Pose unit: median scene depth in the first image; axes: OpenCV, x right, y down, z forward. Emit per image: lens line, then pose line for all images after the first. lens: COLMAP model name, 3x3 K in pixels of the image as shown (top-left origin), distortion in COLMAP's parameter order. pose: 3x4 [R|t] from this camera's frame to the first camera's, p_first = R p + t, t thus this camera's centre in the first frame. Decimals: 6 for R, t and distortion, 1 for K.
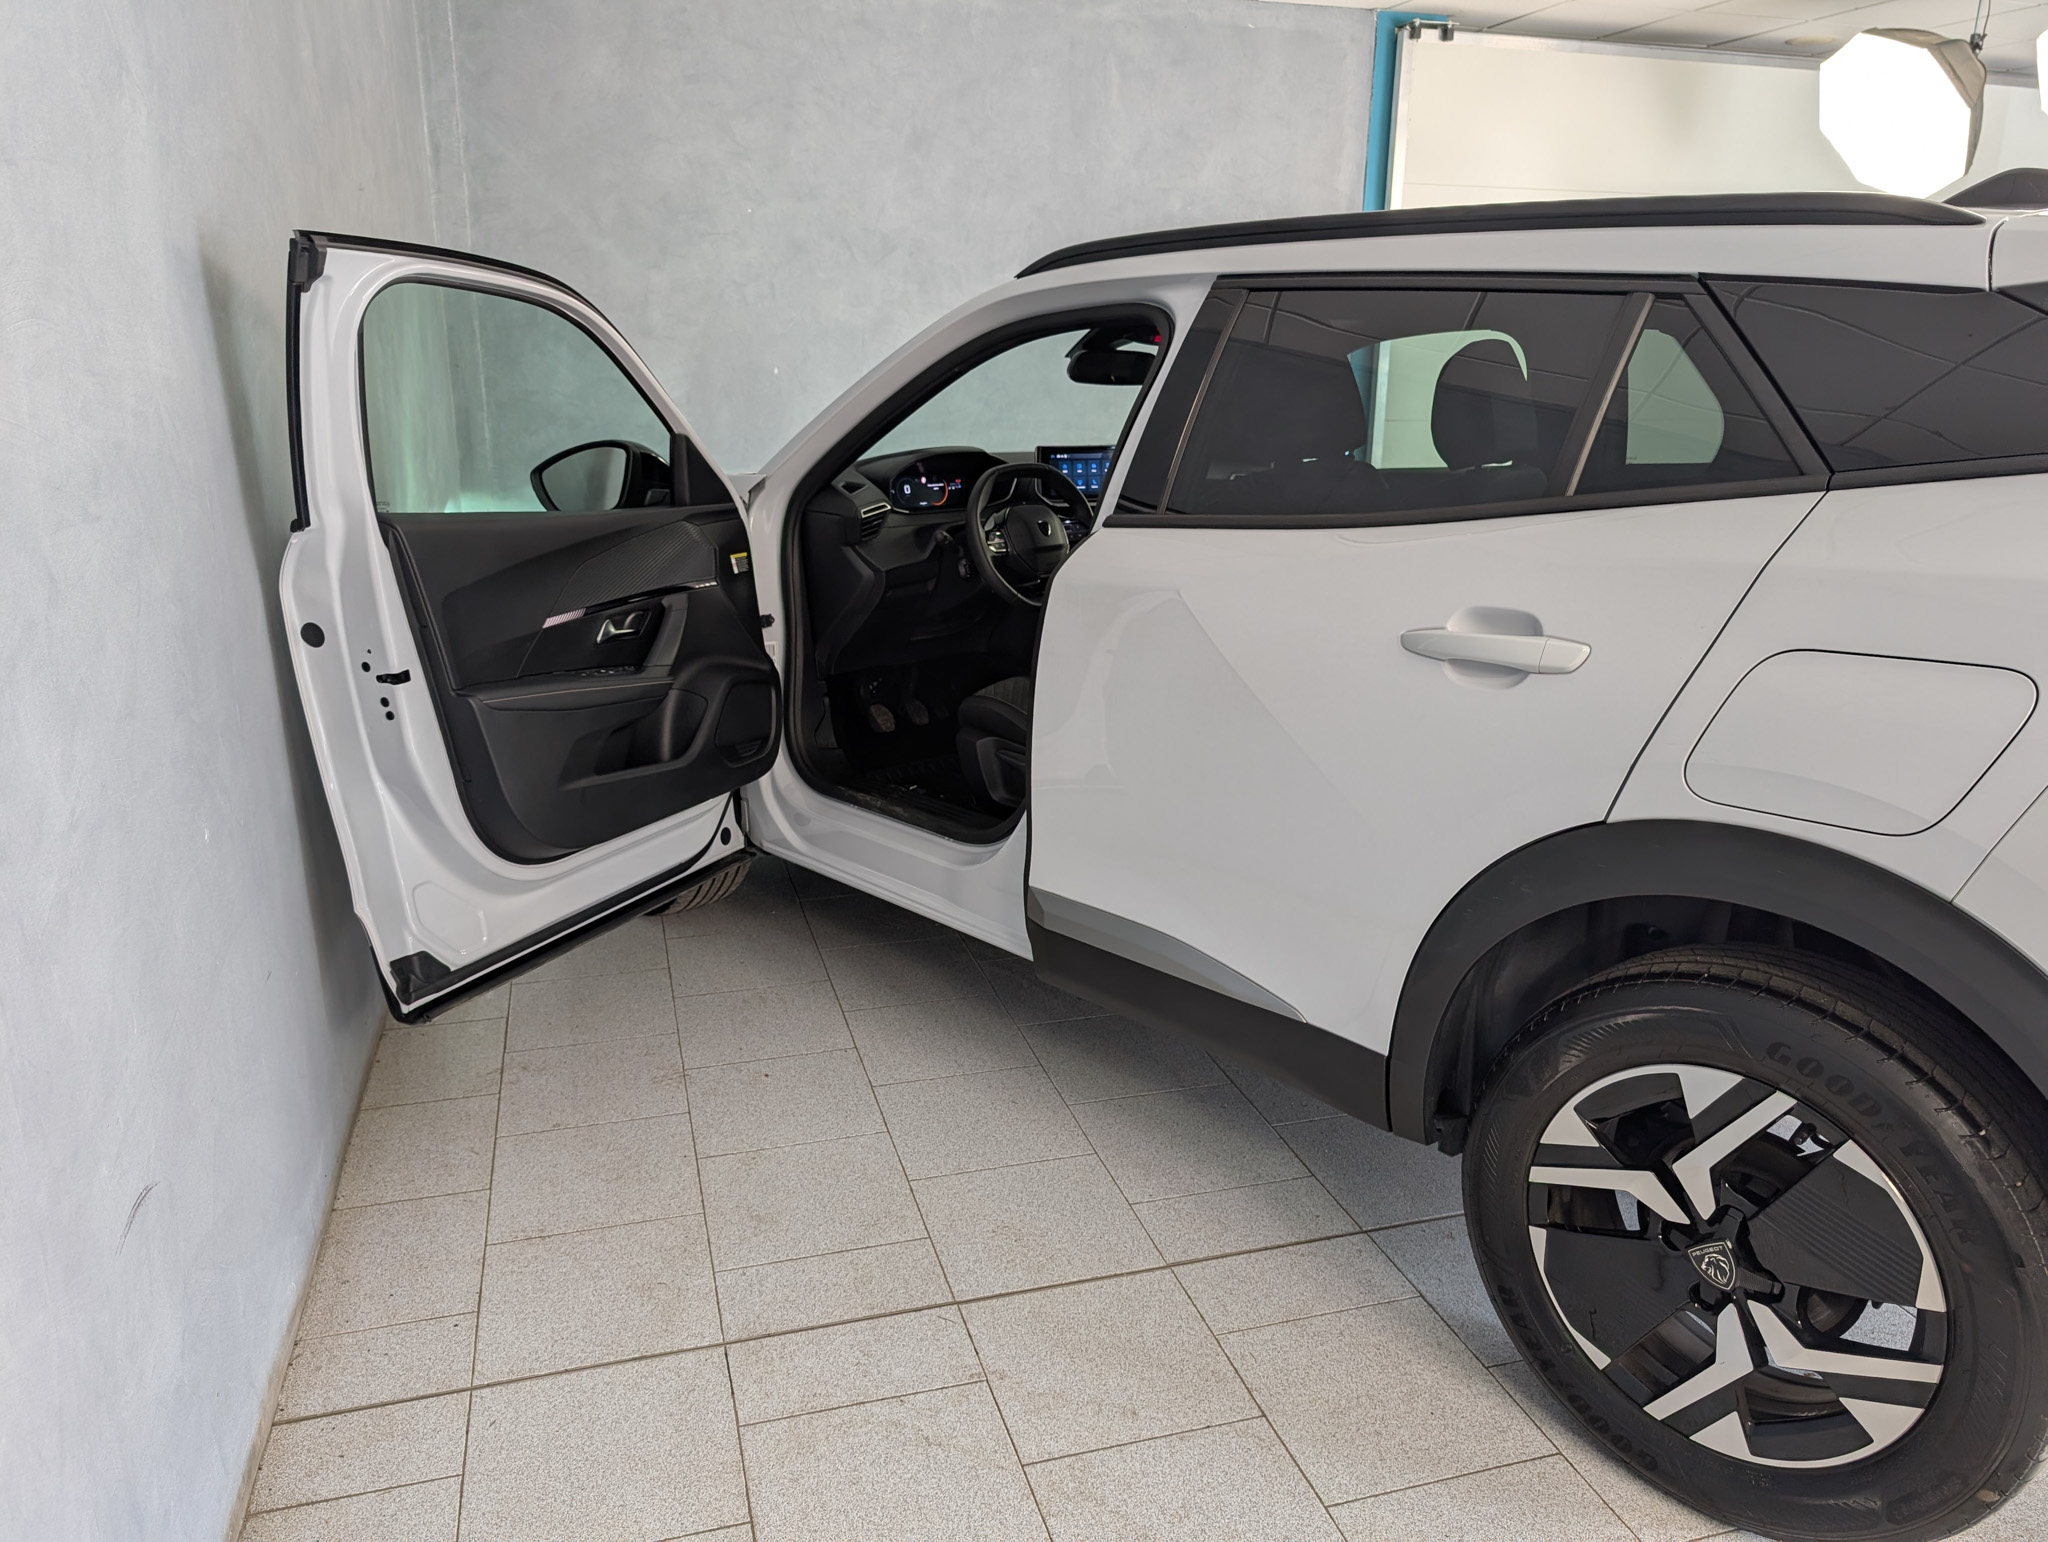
lens RADIAL K [[1453.3, 0, 1064.3], [0, 1453.3, 805.5], [0, 0, 1]] dist [-0.003150, -0.005959]
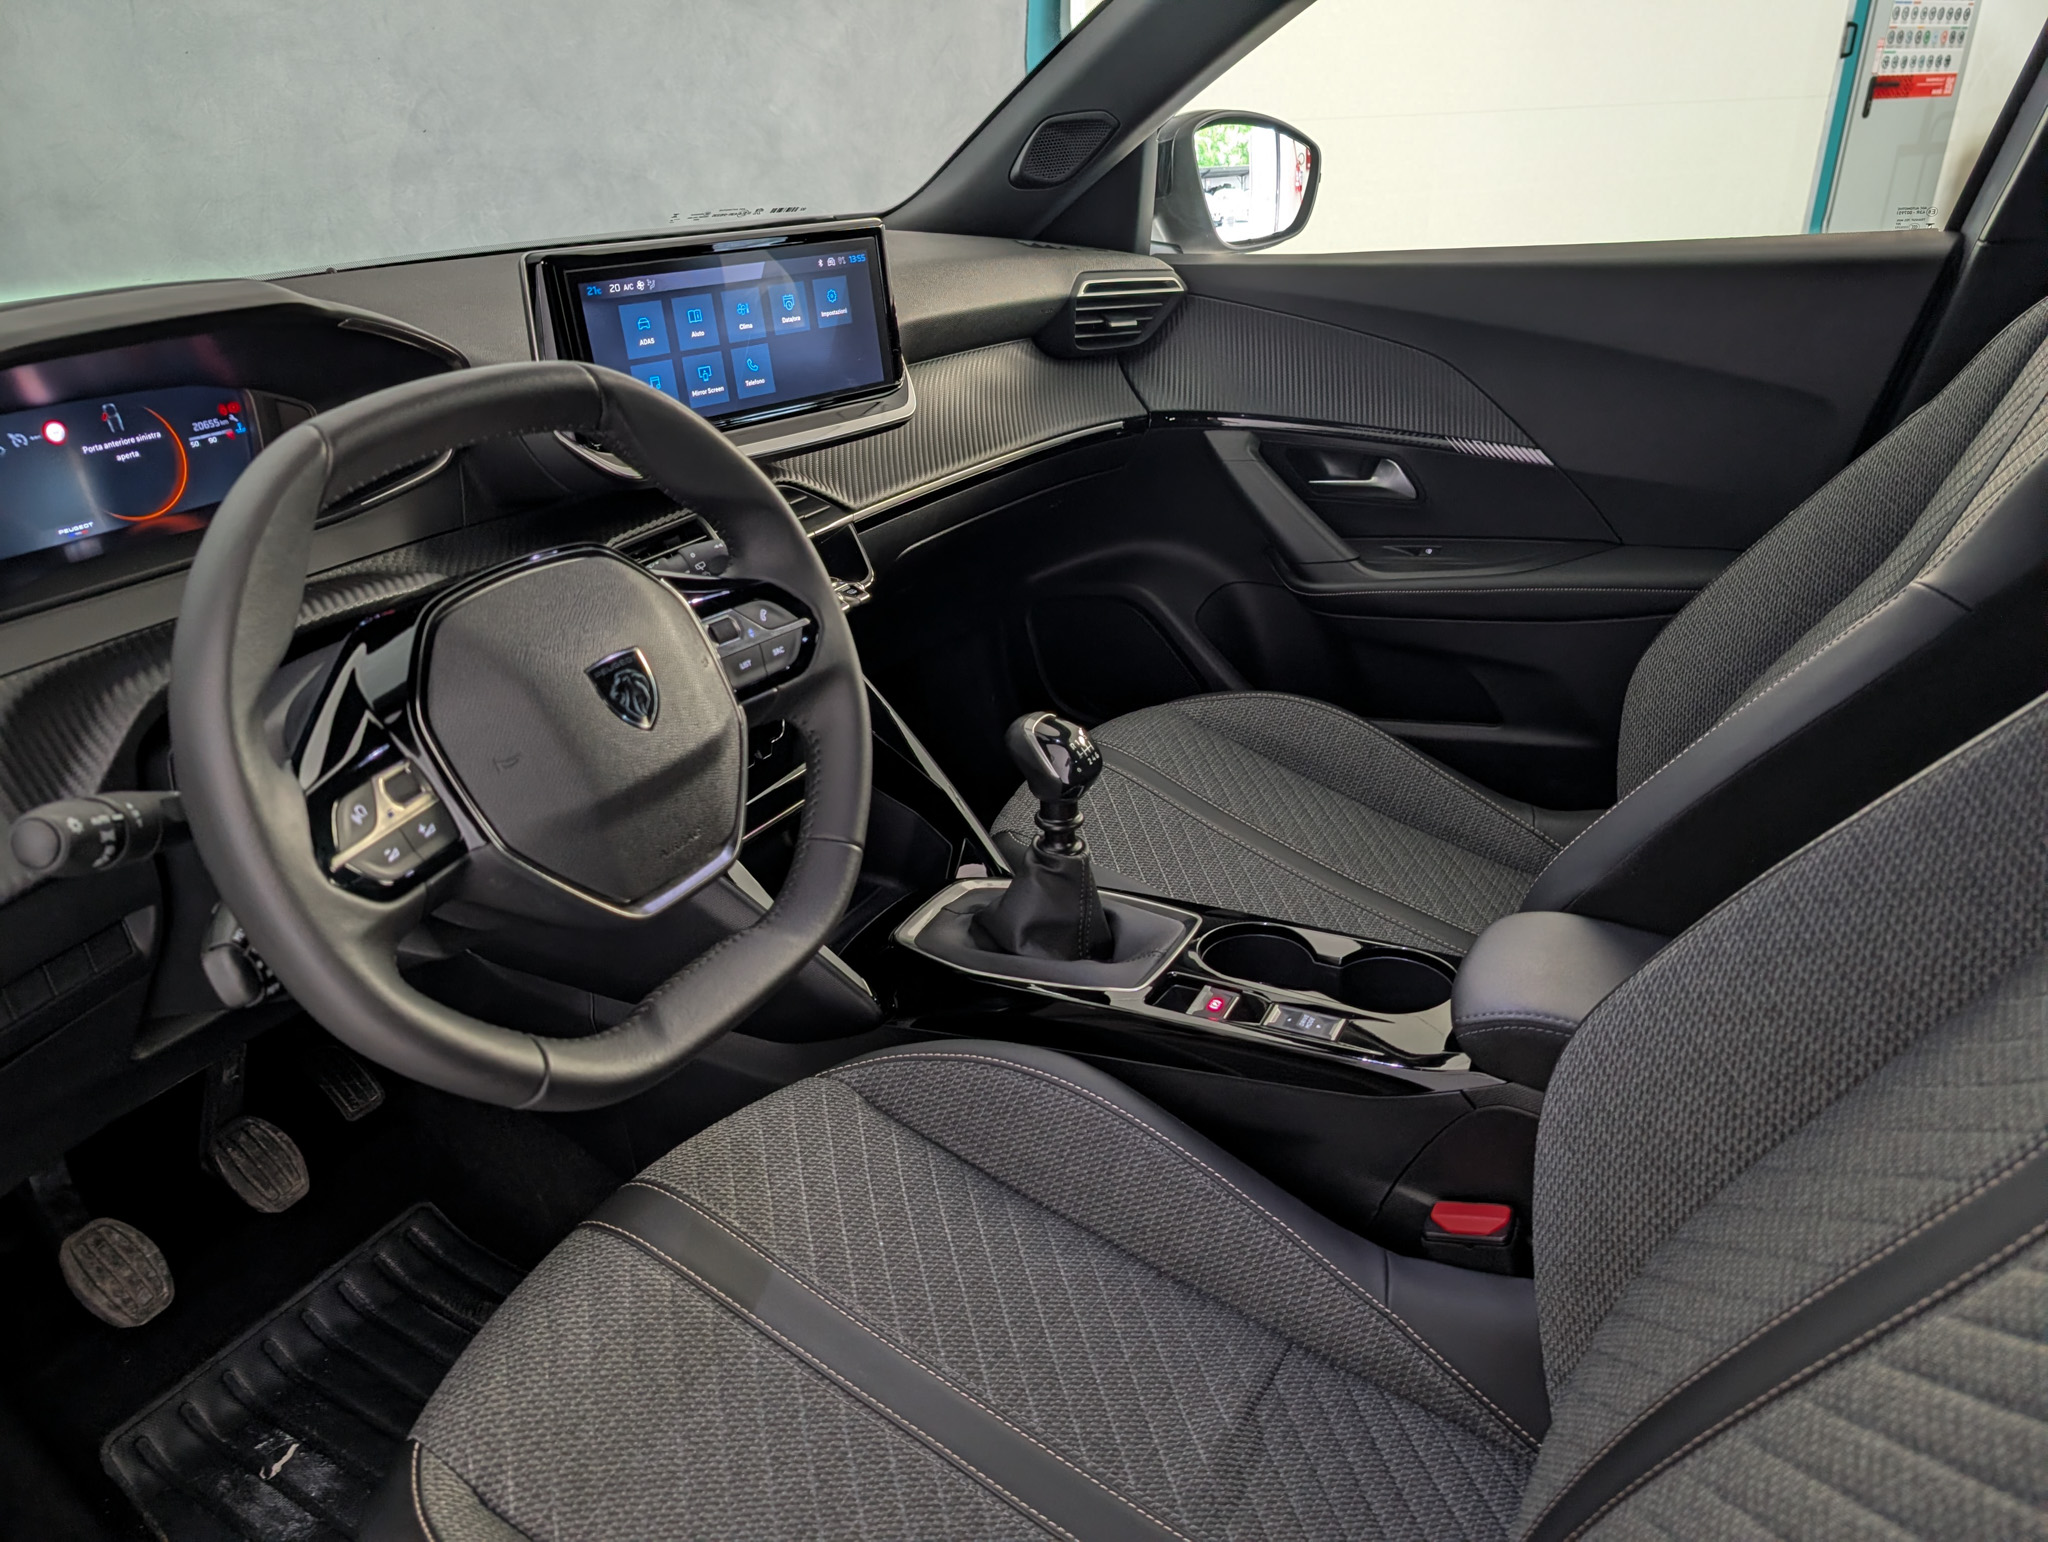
lens RADIAL K [[1482.0, 0, 1024.0], [0, 1482.0, 771.0], [0, 0, 1]] dist [0.008912, 0.001168]
pose [[0.958021, -0.148771, 0.245079, -0.013189], [0.112279, 0.981237, 0.156740, -0.207124], [-0.263799, -0.122643, 0.956749, 0.781189]]
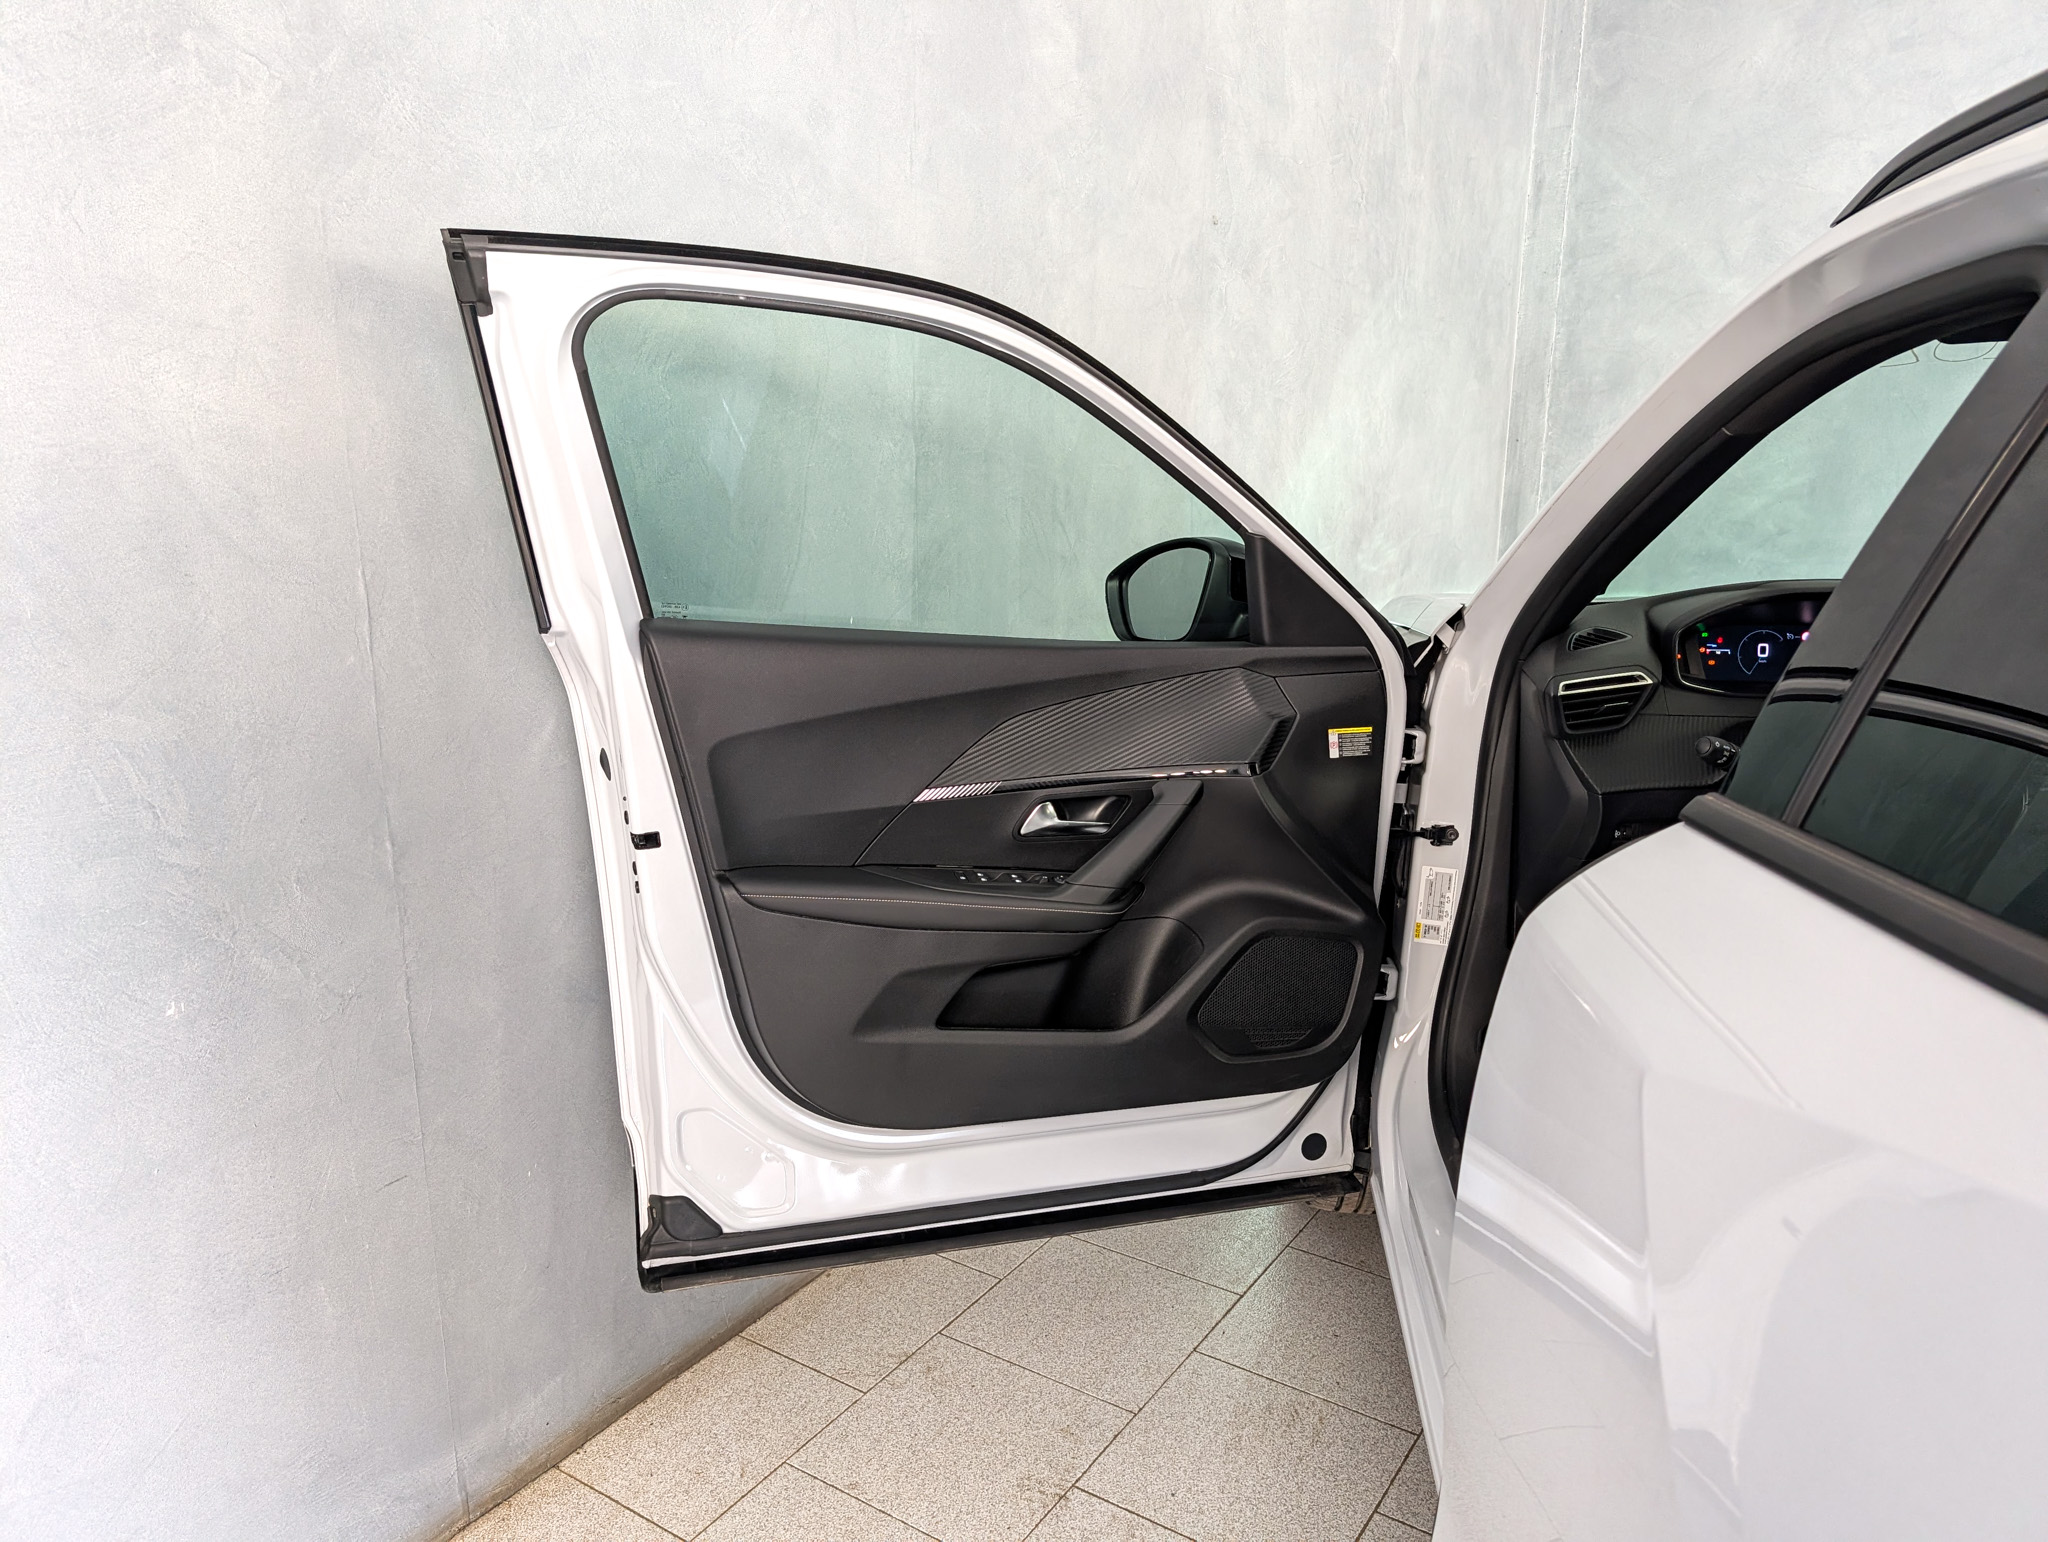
lens RADIAL K [[1468.0, 0, 1022.3], [0, 1468.0, 786.3], [0, 0, 1]] dist [0.046081, -0.045550]
pose [[0.631205, 0.177504, -0.755032, 0.157523], [-0.229889, 0.972534, 0.036451, -0.133915], [0.740764, 0.150566, 0.654674, 0.469786]]
